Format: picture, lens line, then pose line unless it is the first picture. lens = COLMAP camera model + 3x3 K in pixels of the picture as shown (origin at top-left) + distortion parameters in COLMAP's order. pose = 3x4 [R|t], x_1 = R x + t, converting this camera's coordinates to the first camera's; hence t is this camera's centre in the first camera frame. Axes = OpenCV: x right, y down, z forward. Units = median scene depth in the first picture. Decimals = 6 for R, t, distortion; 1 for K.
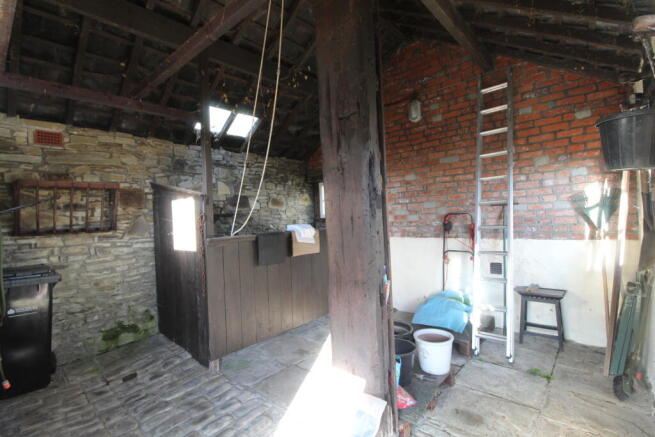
lens RADIAL K [[303.5, 0, 329.7], [0, 303.5, 223.4], [0, 0, 1]] dist [-0.005044, -0.009322]
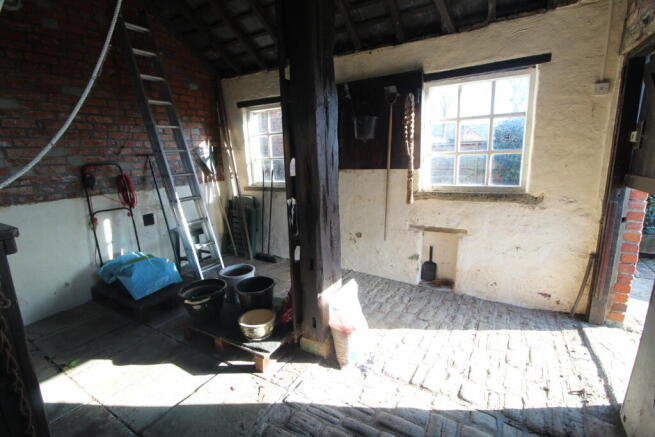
lens RADIAL K [[303.5, 0, 331.3], [0, 303.5, 219.4], [0, 0, 1]] dist [-0.005044, -0.009322]
pose [[-0.205684, -0.169785, 0.963778, -0.507060], [0.043924, 0.982241, 0.182412, -0.007950], [-0.977632, 0.079852, -0.194573, 0.562859]]
